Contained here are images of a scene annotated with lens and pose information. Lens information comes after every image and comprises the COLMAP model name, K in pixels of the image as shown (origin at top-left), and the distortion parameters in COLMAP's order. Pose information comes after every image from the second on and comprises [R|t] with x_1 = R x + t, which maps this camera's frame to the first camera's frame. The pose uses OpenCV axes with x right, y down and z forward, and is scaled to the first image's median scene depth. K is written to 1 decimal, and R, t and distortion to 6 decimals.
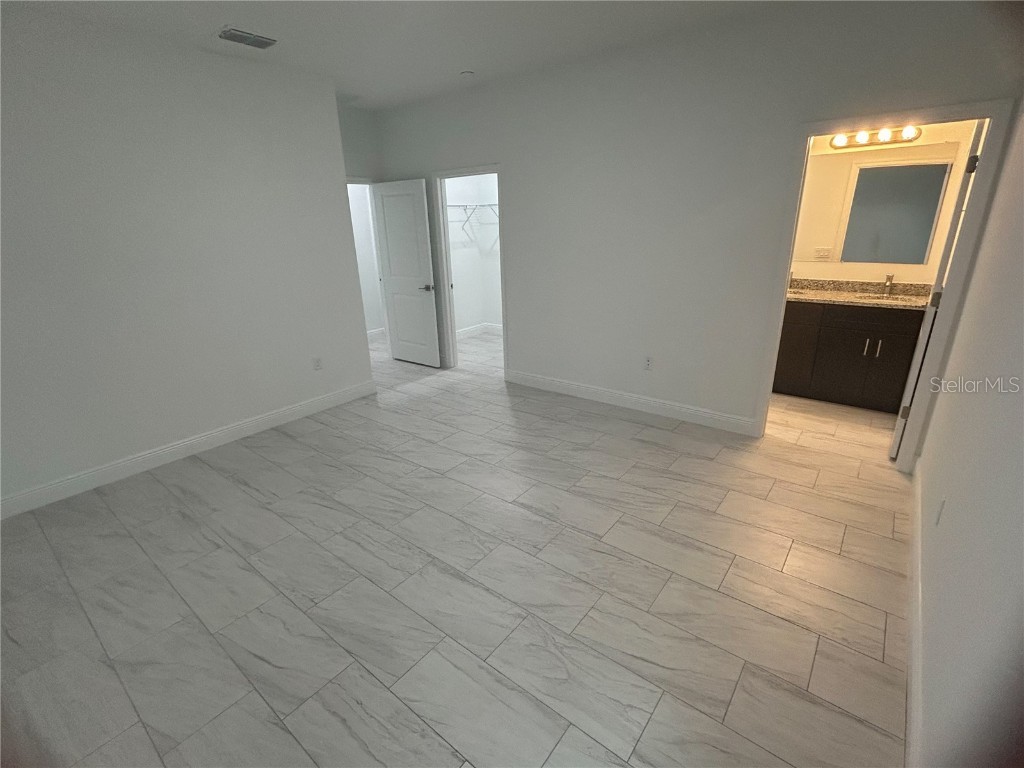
lens RADIAL K [[482.7, 0, 509.7], [0, 482.7, 388.5], [0, 0, 1]] dist [0.002097, 0.001723]
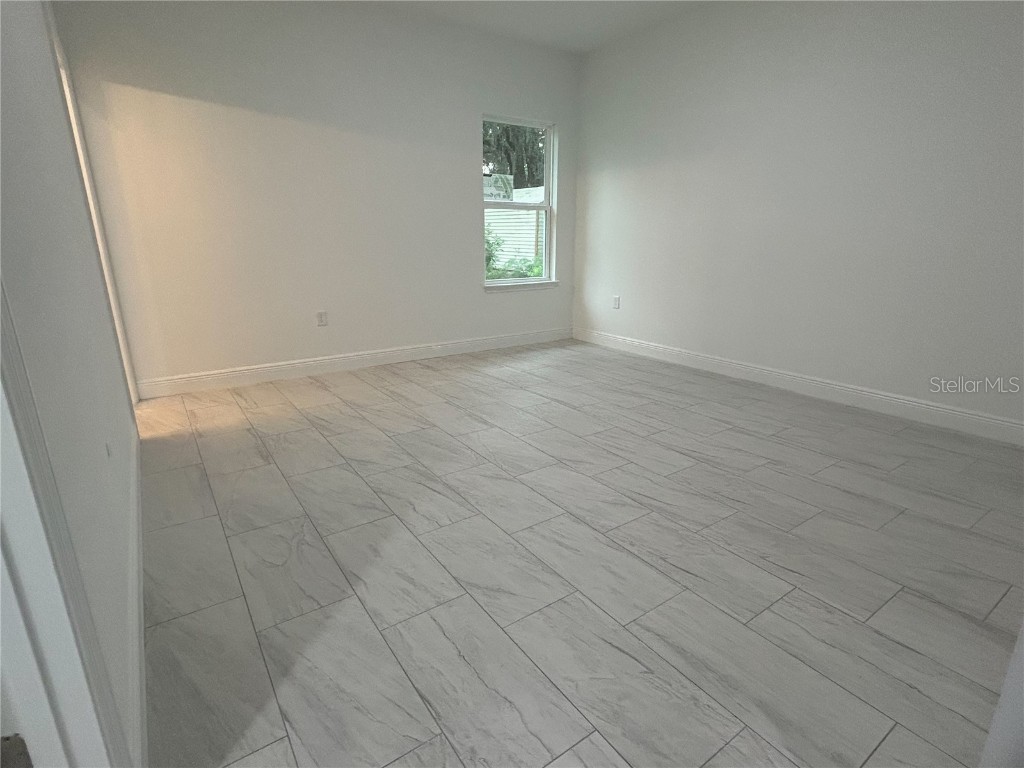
lens RADIAL K [[519.0, 0, 510.0], [0, 519.0, 383.8], [0, 0, 1]] dist [-0.002492, -0.000680]
pose [[-0.959116, -0.042920, 0.279741, -0.295926], [0.127168, 0.817675, 0.561459, -0.401075], [-0.252835, 0.574078, -0.778787, 1.638365]]
